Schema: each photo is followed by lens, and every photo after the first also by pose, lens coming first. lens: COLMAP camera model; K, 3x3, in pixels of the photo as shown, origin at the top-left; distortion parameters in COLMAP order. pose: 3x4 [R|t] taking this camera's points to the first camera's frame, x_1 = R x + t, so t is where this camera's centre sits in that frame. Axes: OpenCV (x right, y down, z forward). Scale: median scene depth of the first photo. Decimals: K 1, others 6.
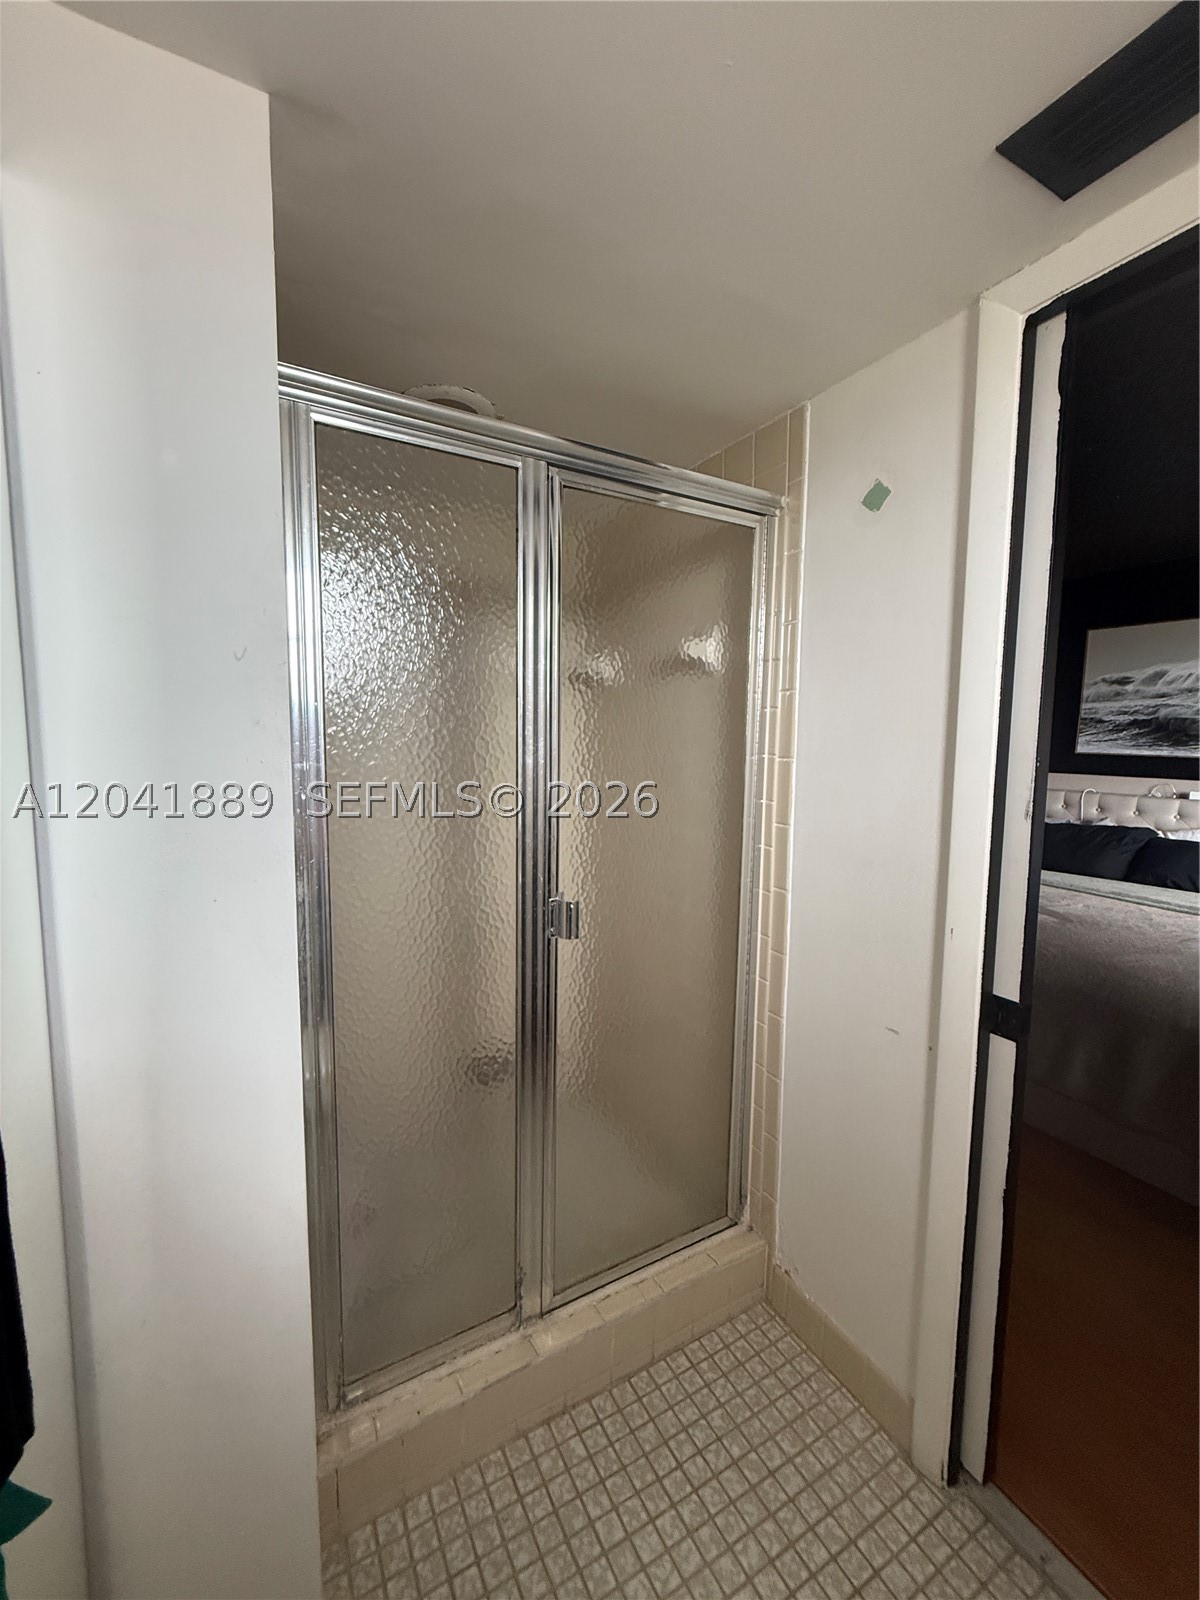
lens RADIAL K [[638.7, 0, 602.2], [0, 638.7, 800.4], [0, 0, 1]] dist [0.003181, -0.000171]
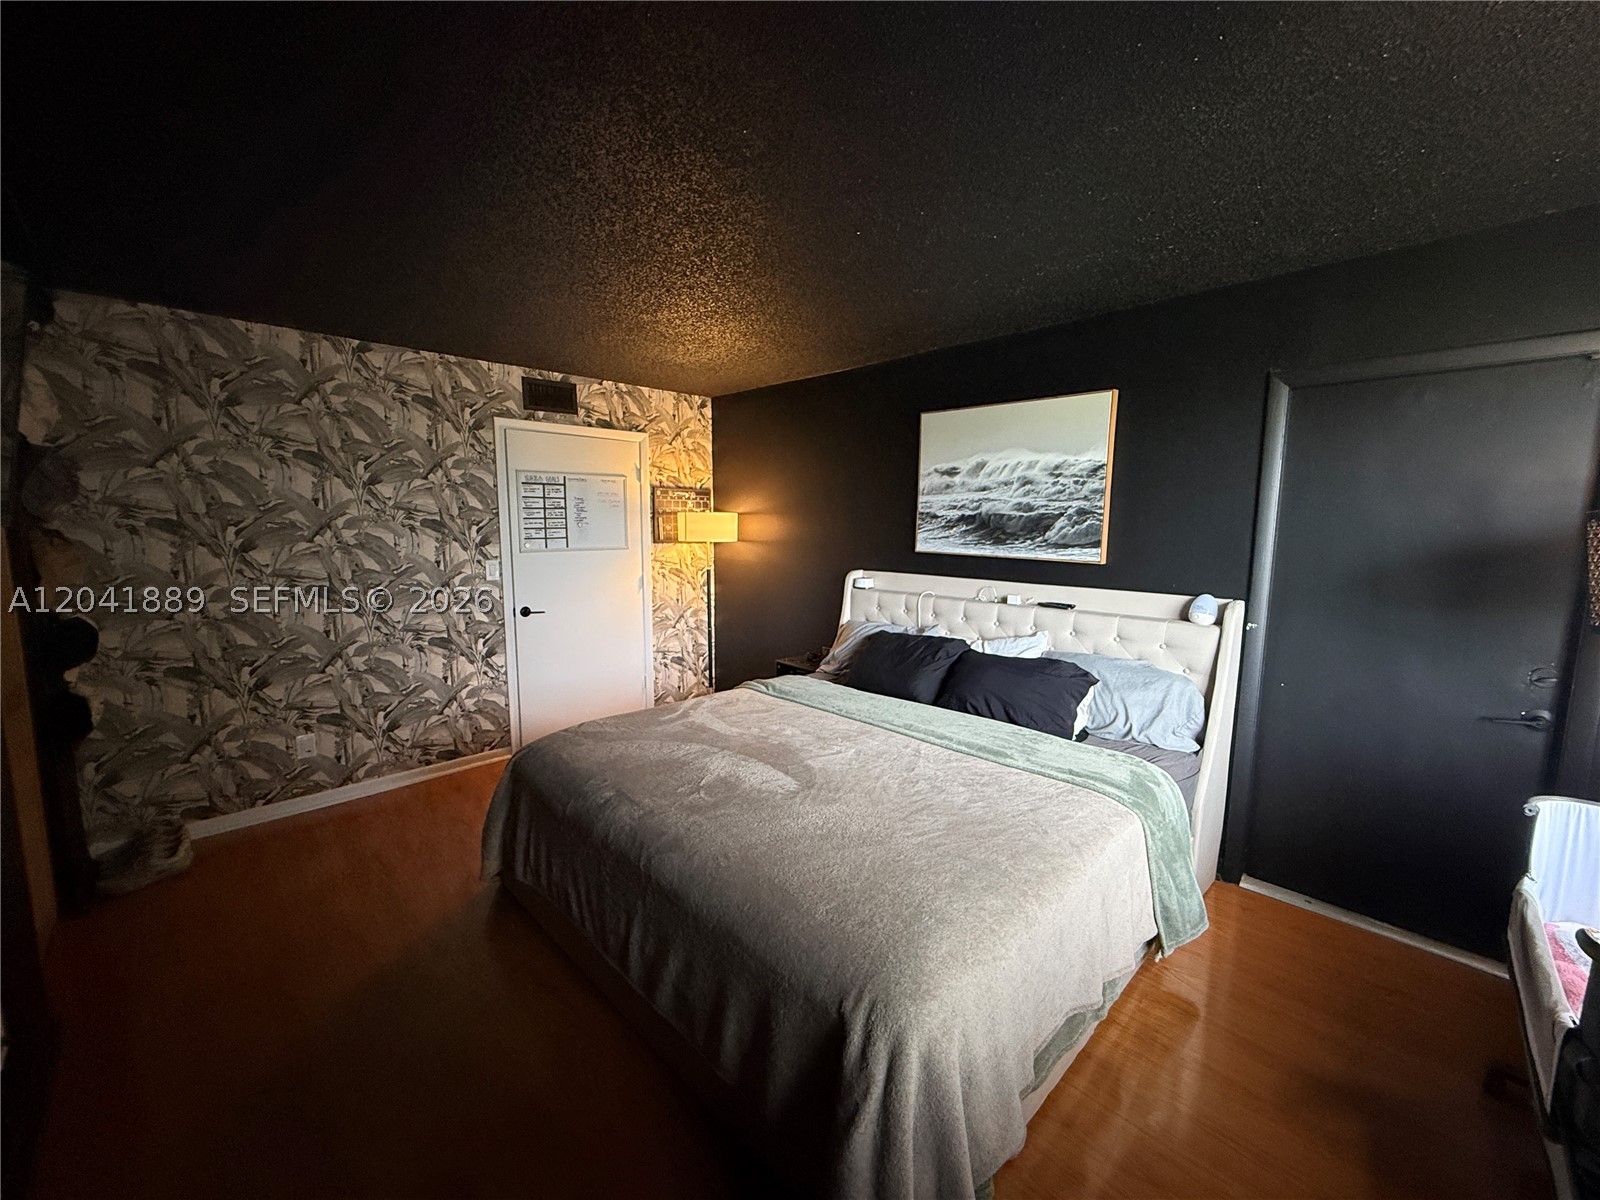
lens RADIAL K [[638.7, 0, 805.4], [0, 638.7, 597.5], [0, 0, 1]] dist [0.003181, -0.000171]
pose [[0.962388, -0.031303, 0.269869, 0.374185], [0.026658, 0.999427, 0.020861, -0.035027], [-0.270367, -0.012882, 0.962671, 0.194007]]
